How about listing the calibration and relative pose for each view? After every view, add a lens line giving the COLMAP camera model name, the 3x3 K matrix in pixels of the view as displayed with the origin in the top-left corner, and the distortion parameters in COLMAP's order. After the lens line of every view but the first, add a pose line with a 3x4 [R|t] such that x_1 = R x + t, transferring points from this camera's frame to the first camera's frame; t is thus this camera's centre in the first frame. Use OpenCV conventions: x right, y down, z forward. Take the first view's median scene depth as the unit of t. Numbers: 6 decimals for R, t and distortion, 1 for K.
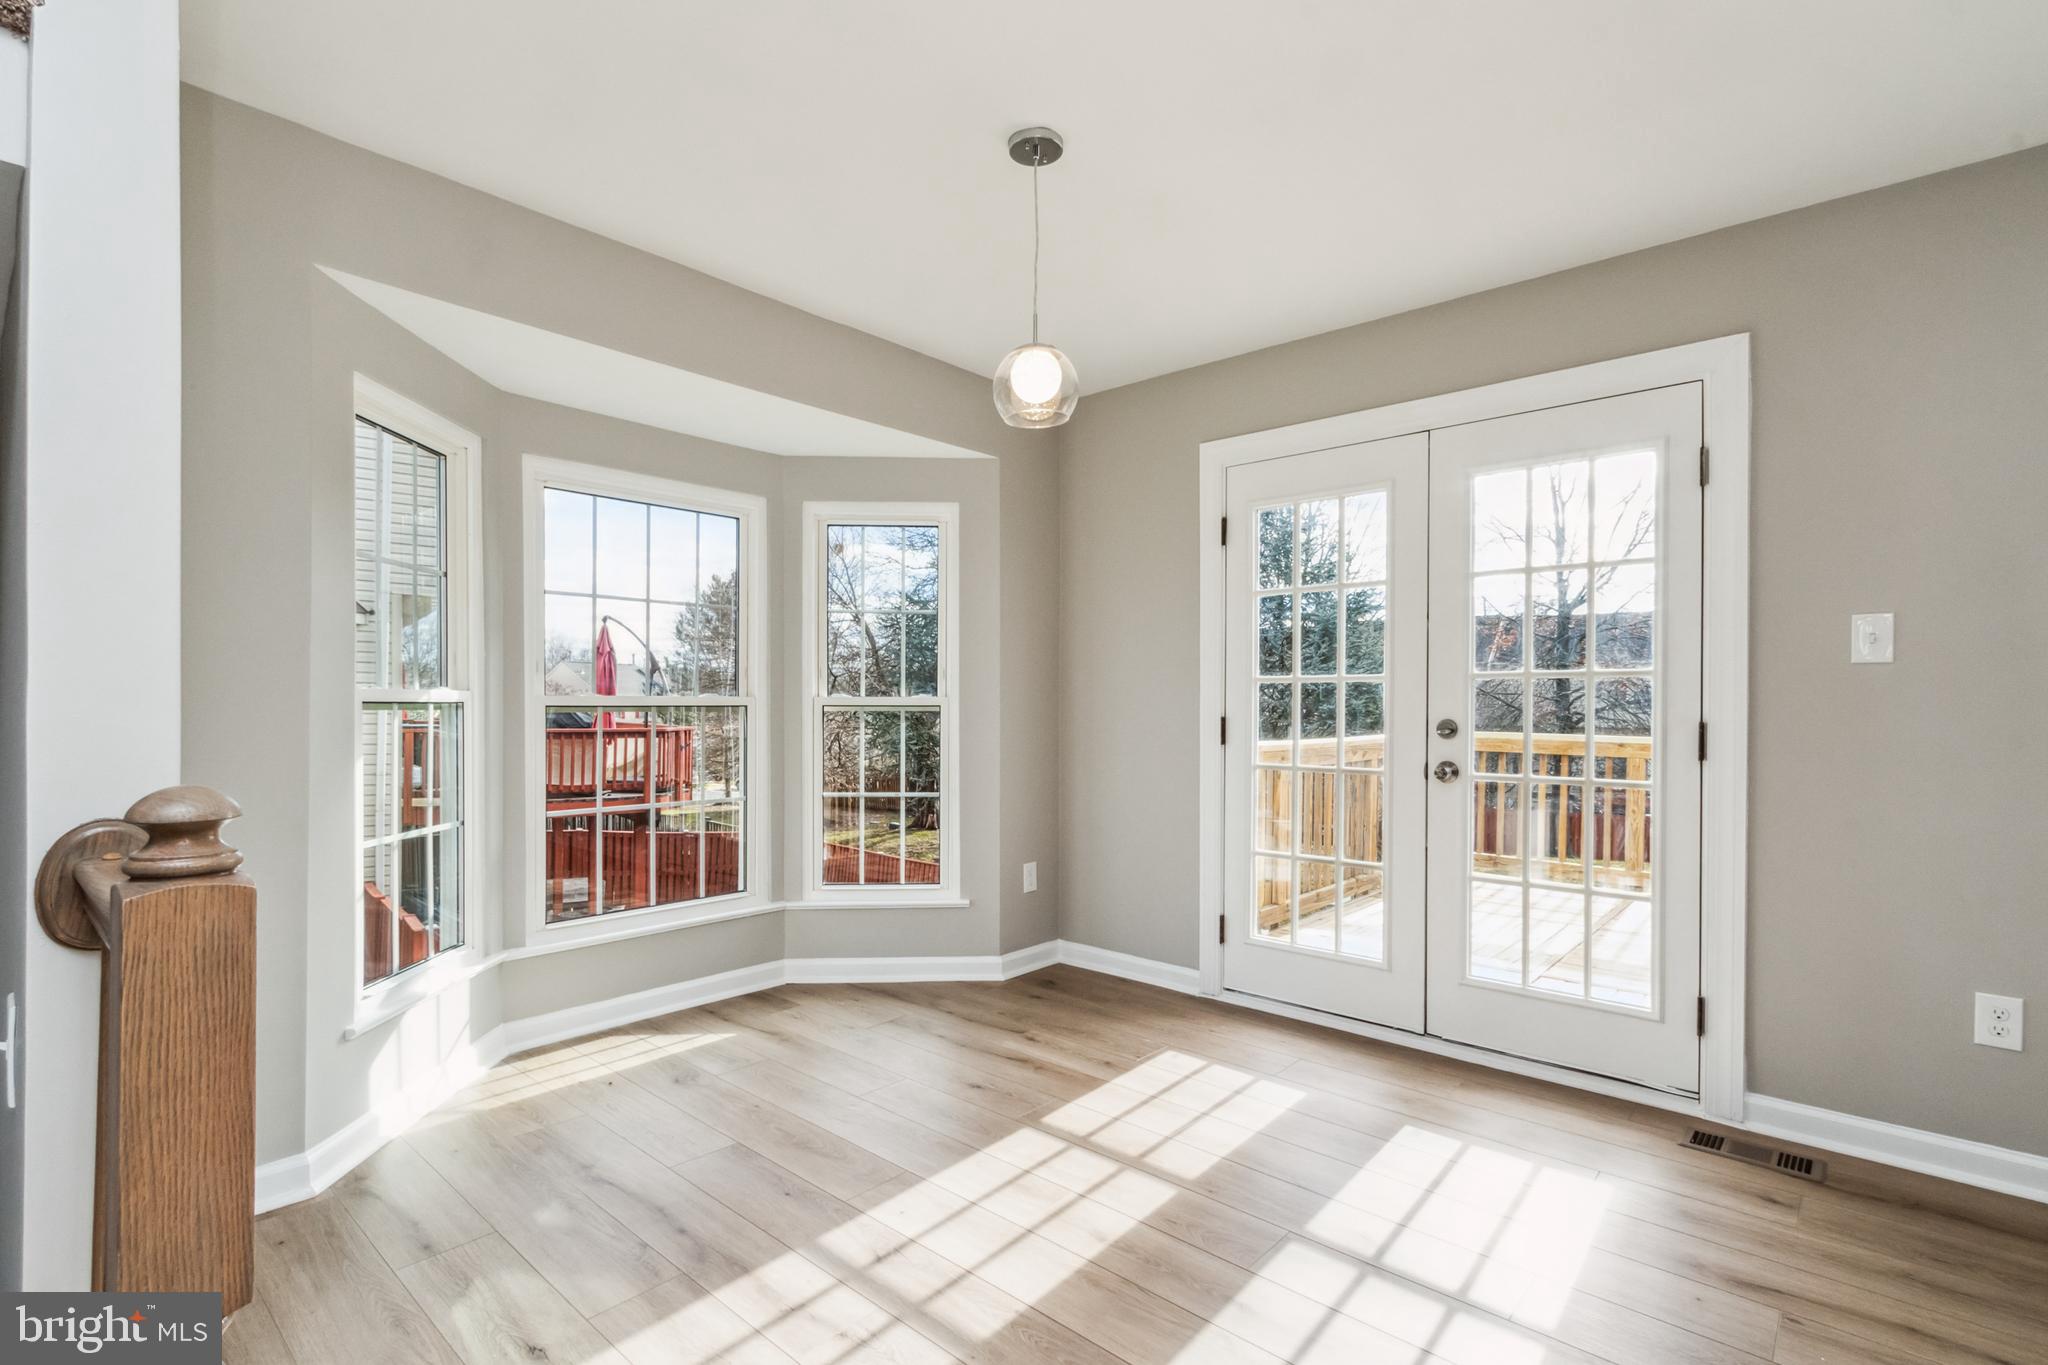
lens RADIAL K [[951.4, 0, 970.7], [0, 951.4, 701.2], [0, 0, 1]] dist [0.008641, -0.000956]
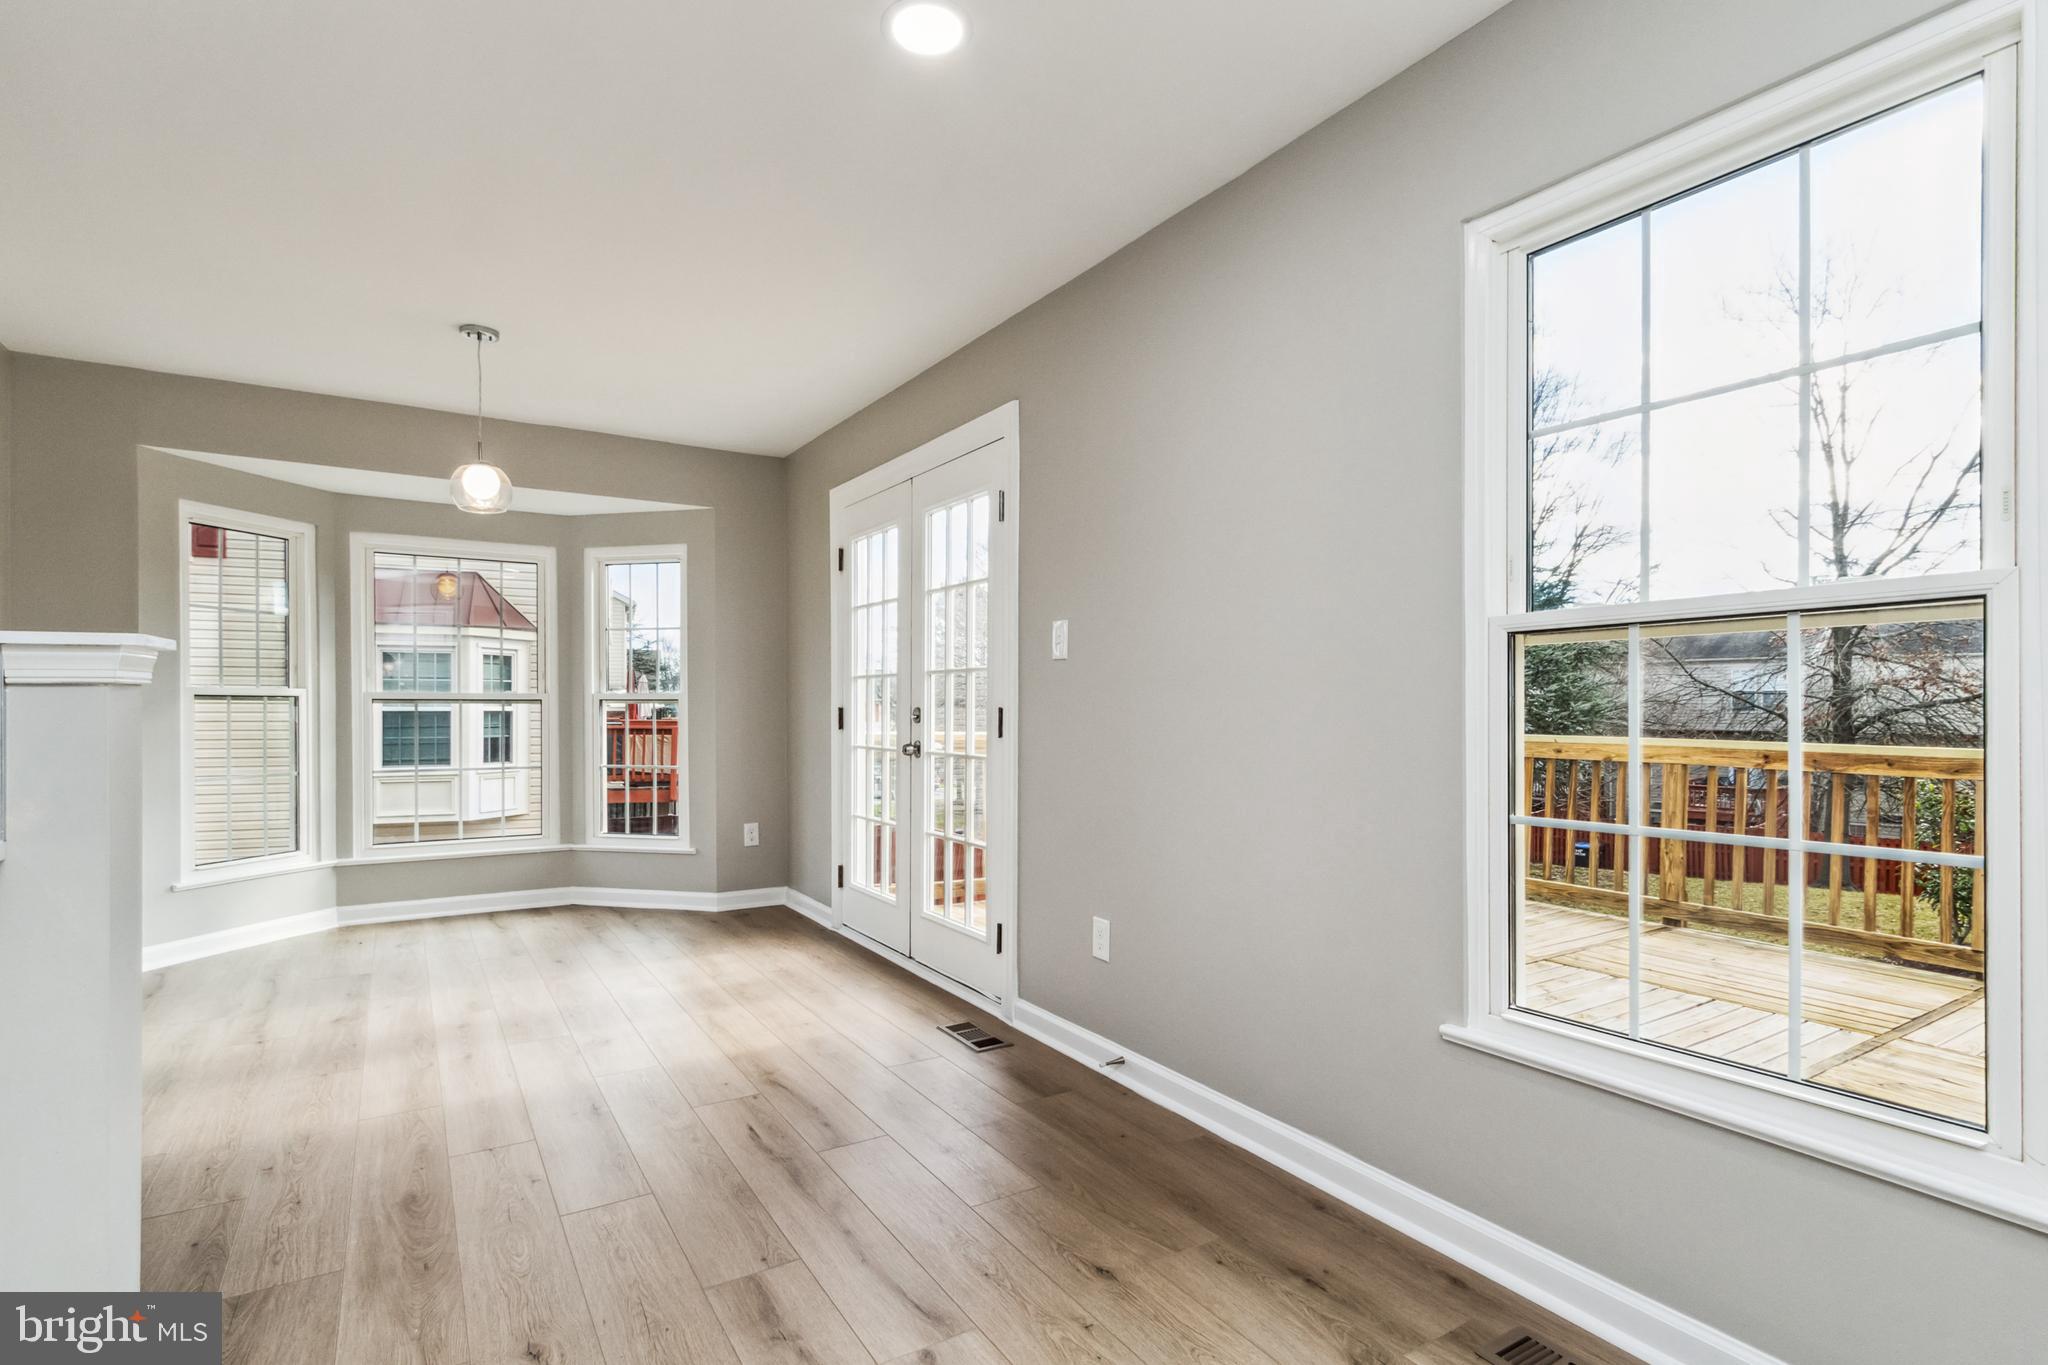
lens RADIAL K [[951.4, 0, 968.8], [0, 951.4, 709.8], [0, 0, 1]] dist [0.008641, -0.000956]
pose [[0.961809, 0.000848, -0.273722, 0.717887], [0.000420, 0.999989, 0.004575, 0.013246], [0.273723, -0.004516, 0.961798, -0.152294]]
